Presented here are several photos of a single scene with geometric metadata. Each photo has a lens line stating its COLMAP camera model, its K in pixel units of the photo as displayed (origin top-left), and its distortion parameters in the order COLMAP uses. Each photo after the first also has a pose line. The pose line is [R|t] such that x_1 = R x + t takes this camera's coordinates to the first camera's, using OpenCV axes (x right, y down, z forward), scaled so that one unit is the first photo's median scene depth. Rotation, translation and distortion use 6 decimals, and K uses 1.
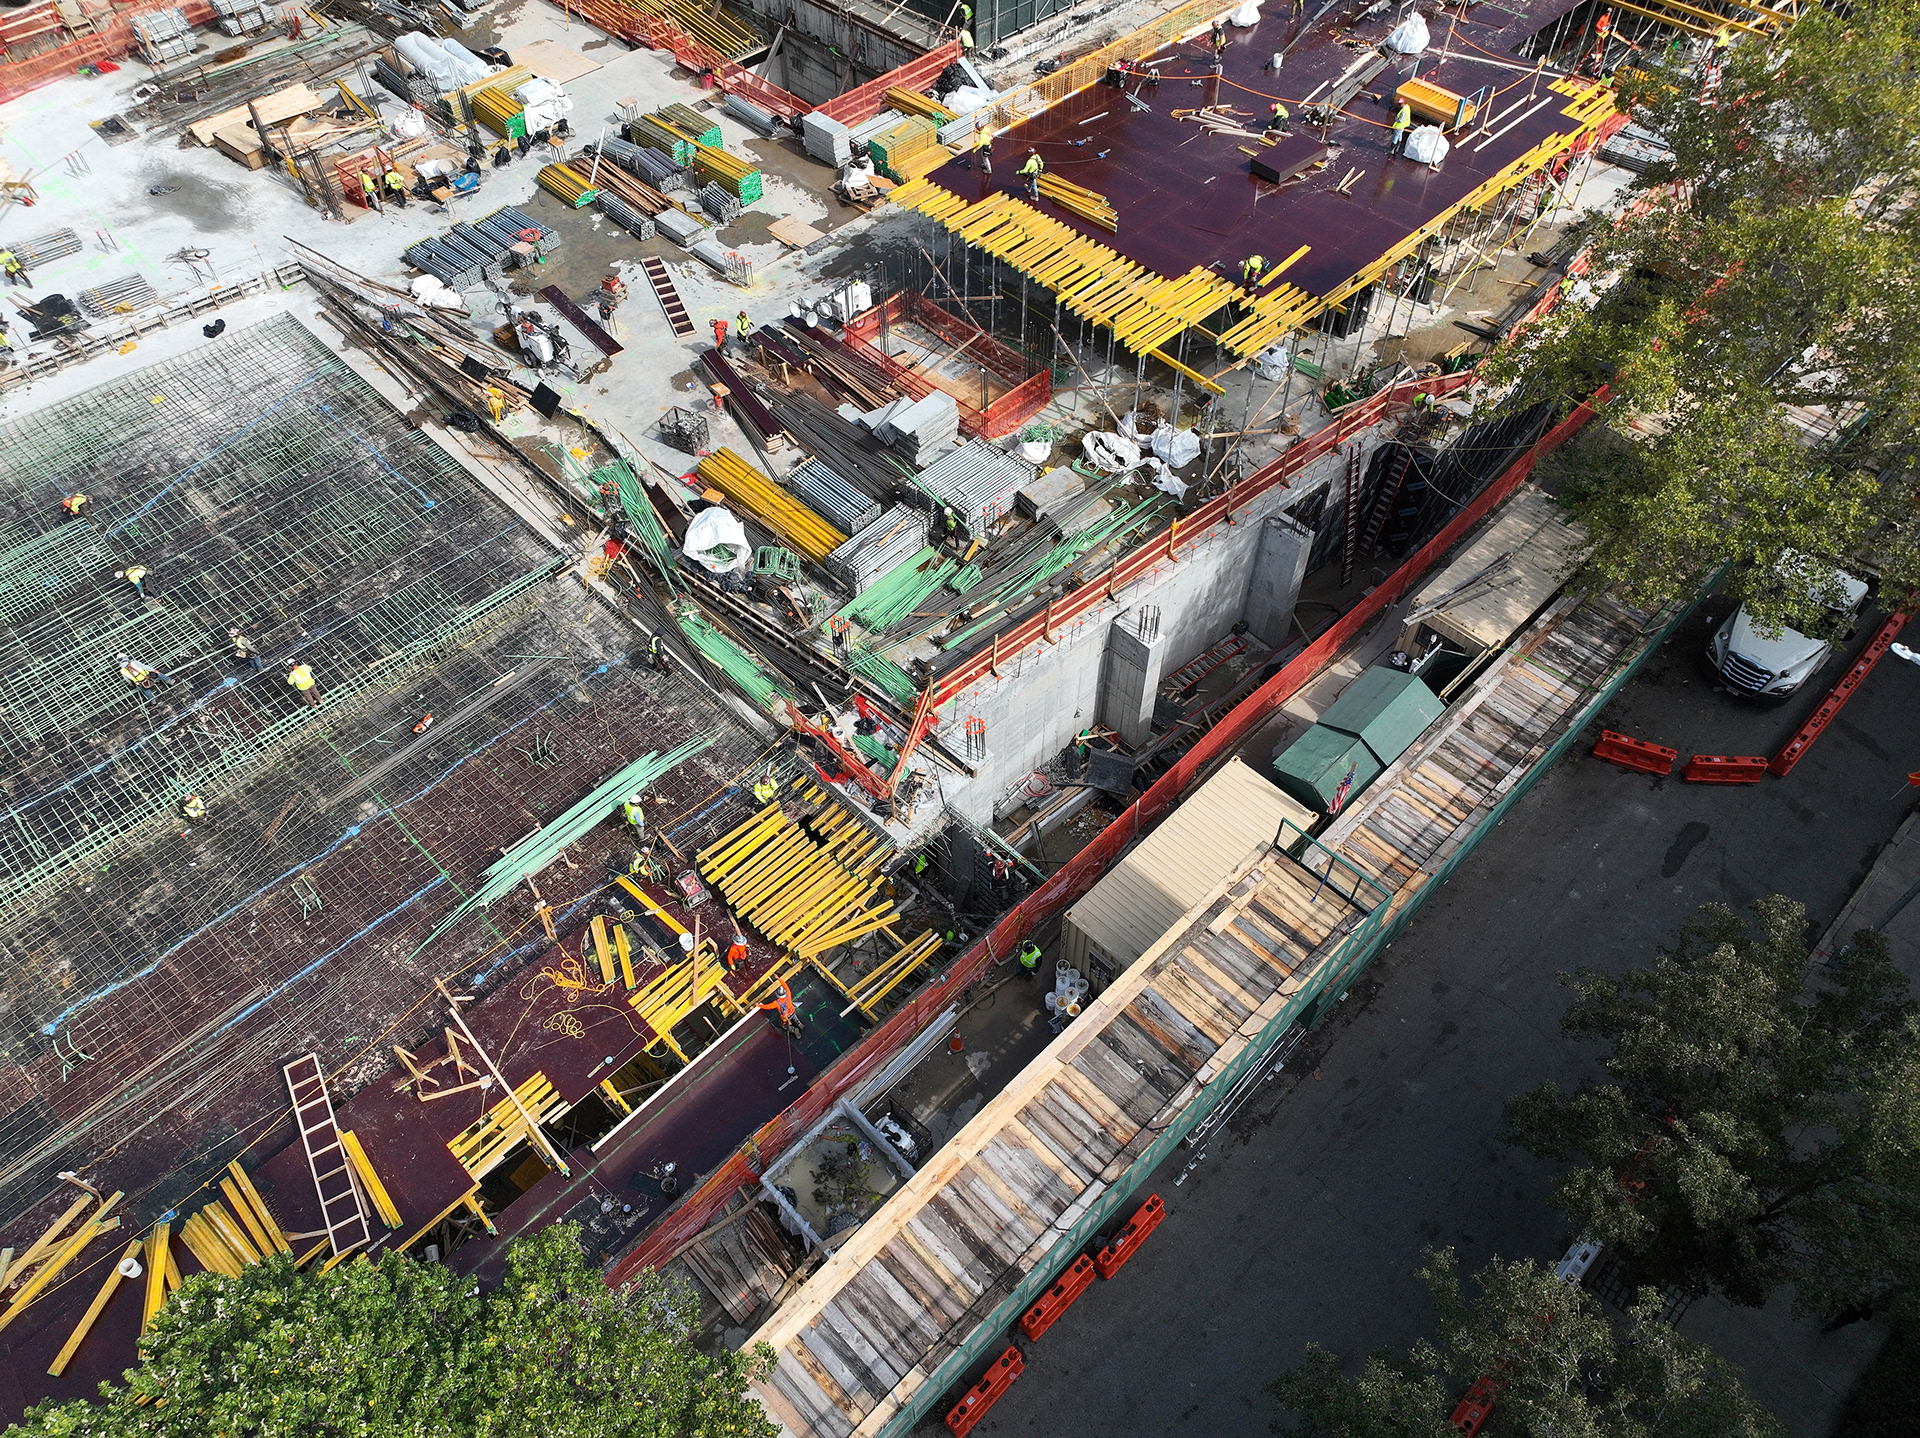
lens RADIAL K [[1337.3, 0, 960.0], [0, 1337.3, 719.0], [0, 0, 1]] dist [-0.006607, 0.026447]
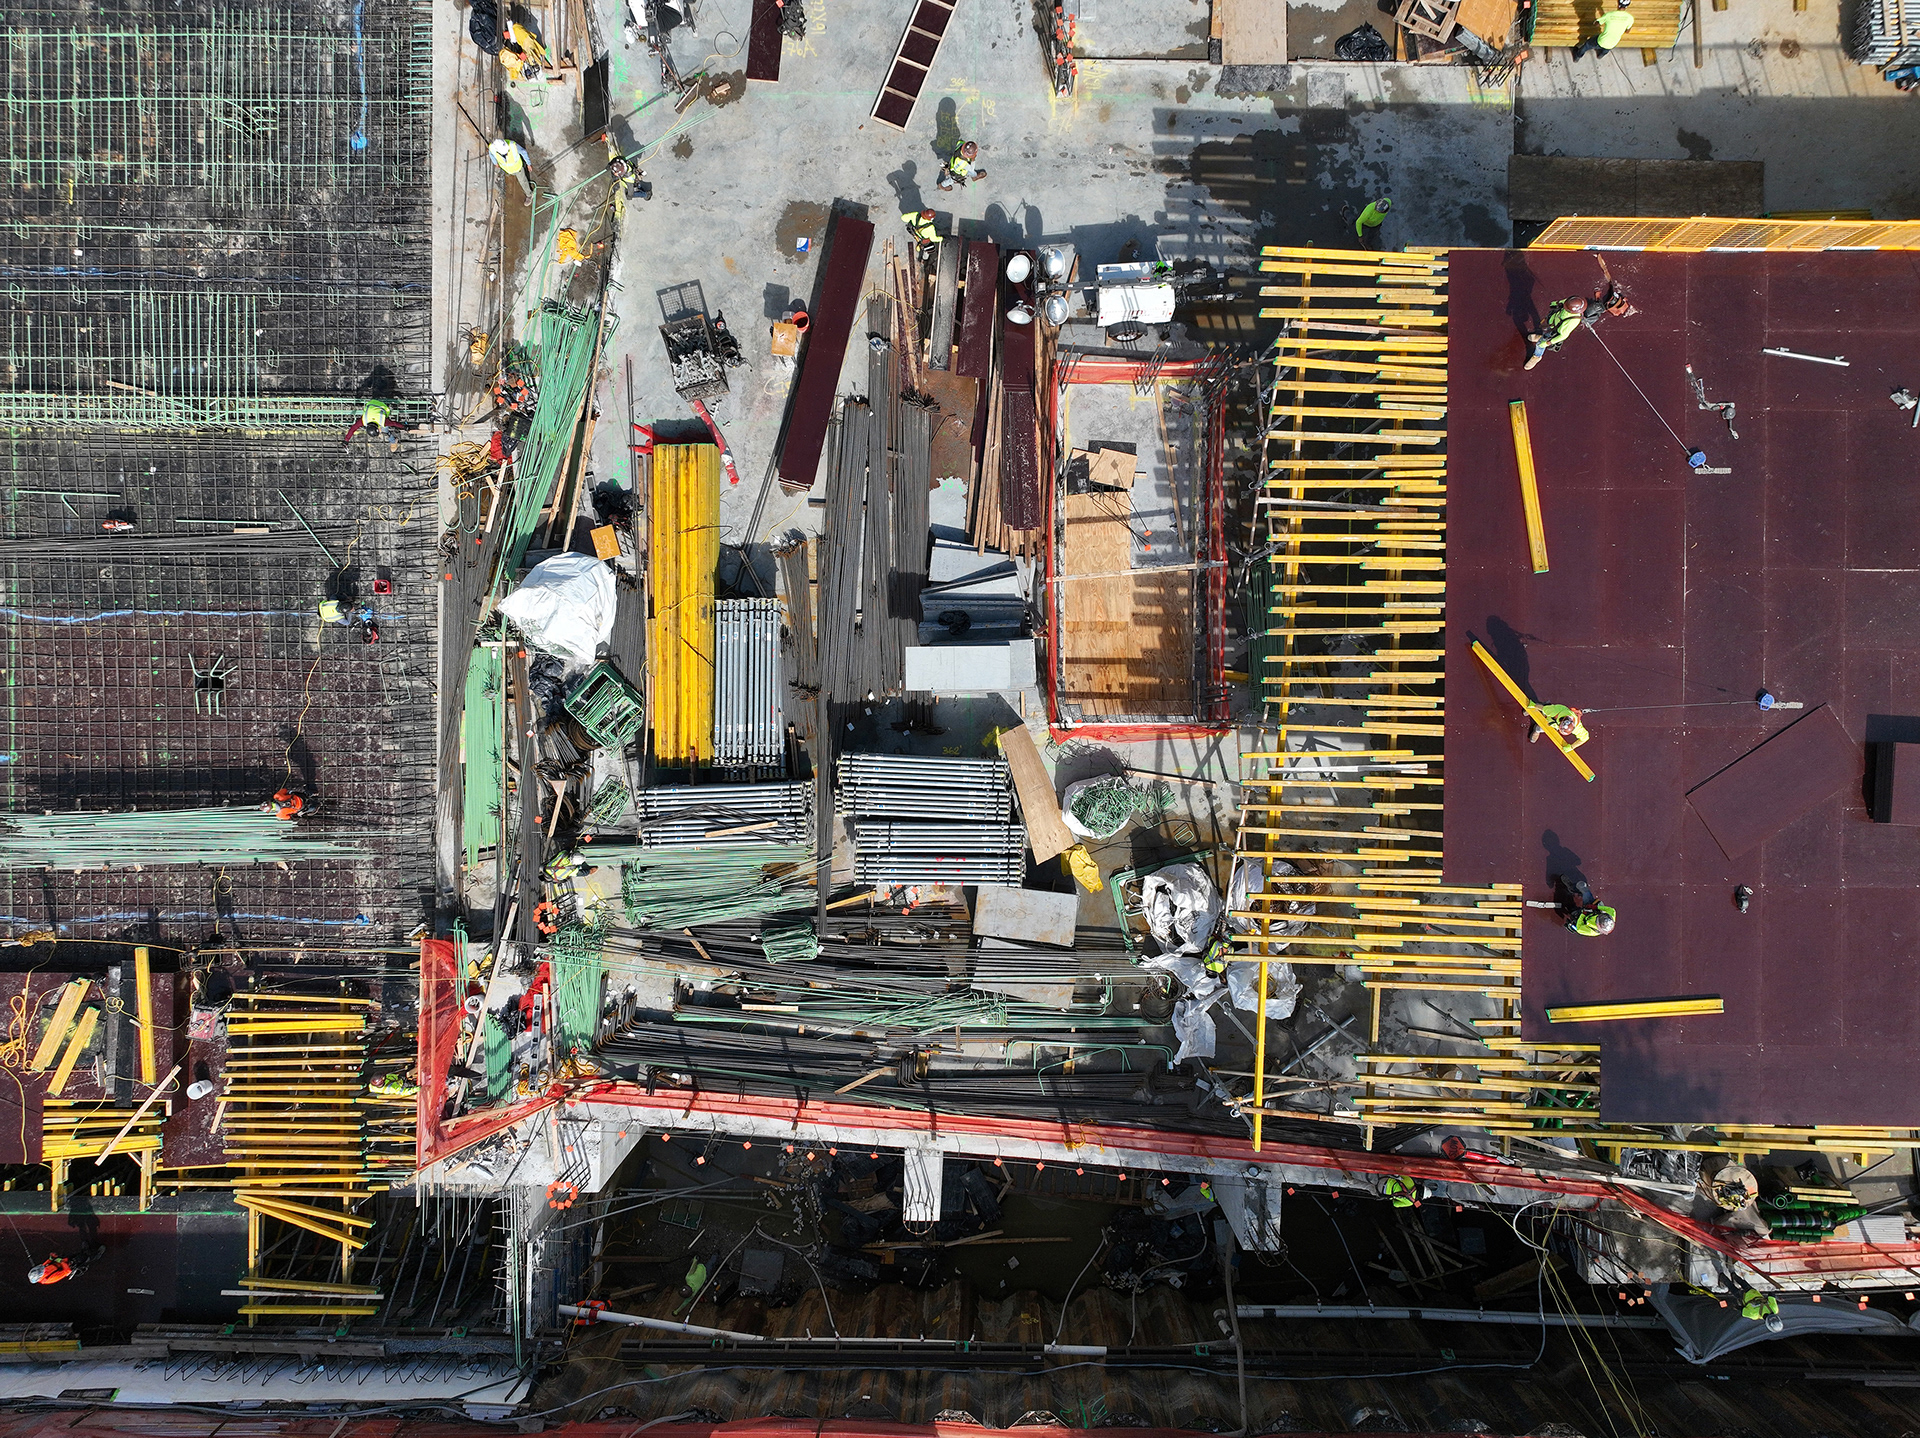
lens RADIAL K [[1346.2, 0, 960.0], [0, 1346.2, 719.0], [0, 0, 1]] dist [0.003923, 0.001646]
pose [[0.706243, 0.707905, -0.009560, -0.008652], [-0.556647, 0.563583, 0.610343, -0.620777], [0.437452, -0.425729, 0.792080, 0.587206]]
